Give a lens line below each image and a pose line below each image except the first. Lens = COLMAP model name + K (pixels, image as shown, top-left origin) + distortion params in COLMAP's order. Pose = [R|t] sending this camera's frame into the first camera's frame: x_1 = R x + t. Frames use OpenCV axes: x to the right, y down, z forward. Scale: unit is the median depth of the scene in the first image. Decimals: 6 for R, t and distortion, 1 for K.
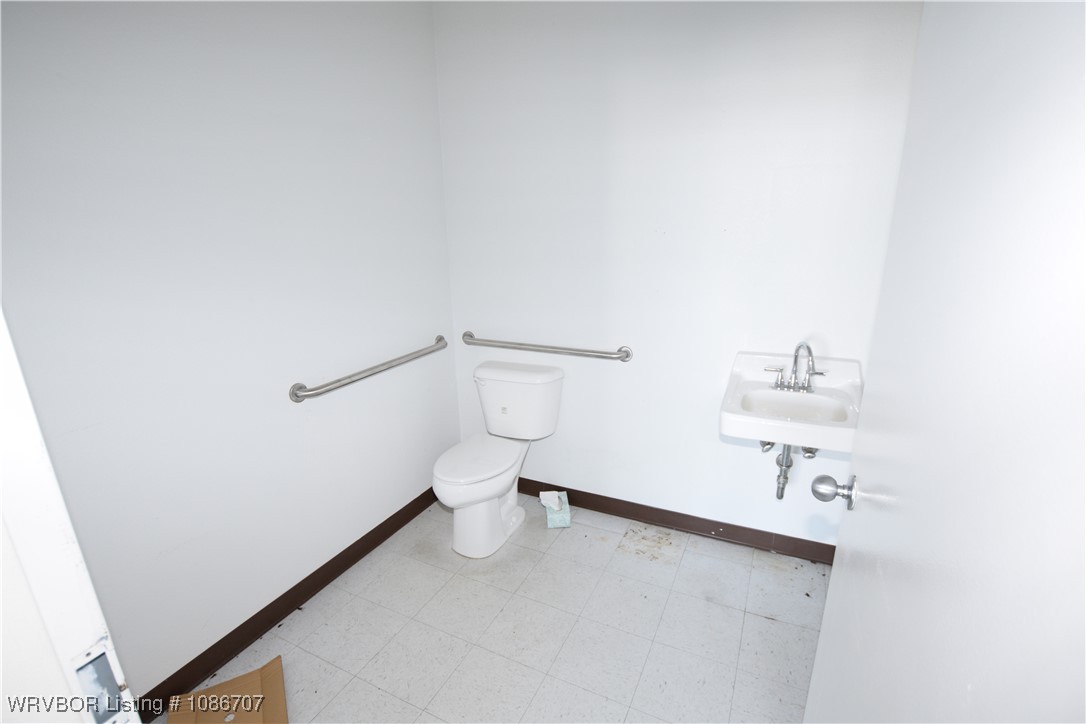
lens RADIAL K [[505.8, 0, 546.2], [0, 505.8, 360.2], [0, 0, 1]] dist [-0.001732, 0.000060]
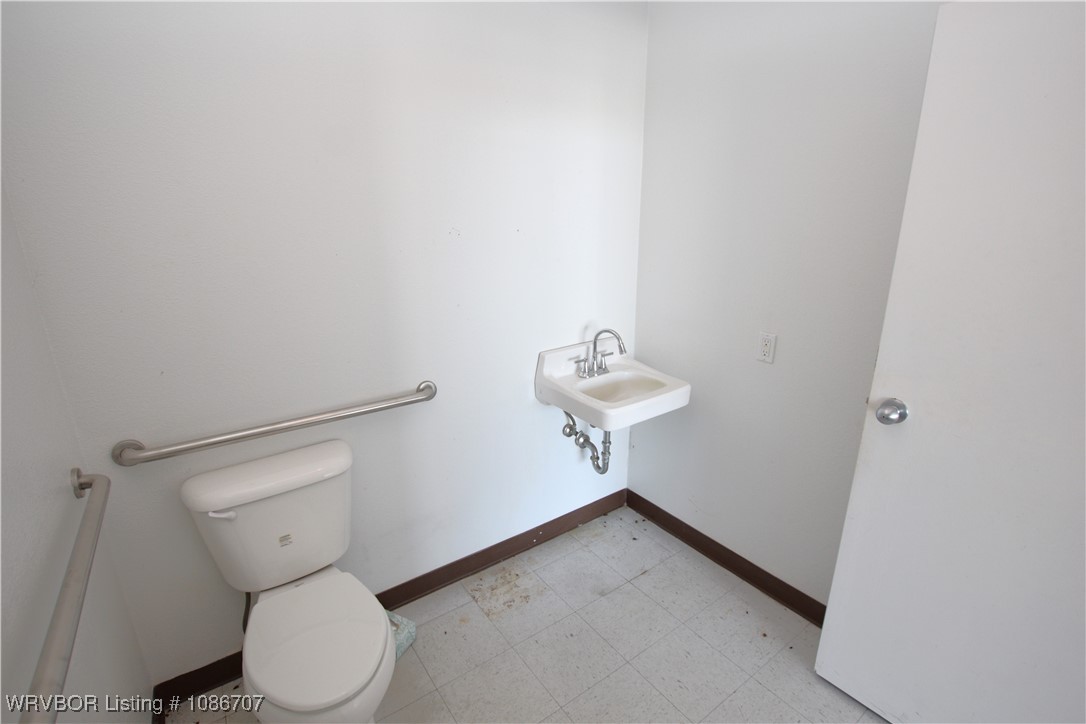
lens RADIAL K [[505.8, 0, 545.7], [0, 505.8, 363.5], [0, 0, 1]] dist [-0.001732, 0.000060]
pose [[0.494411, -0.237138, 0.836256, -0.410385], [0.244098, 0.961231, 0.128262, -0.111969], [-0.834251, 0.140714, 0.533128, 0.424602]]
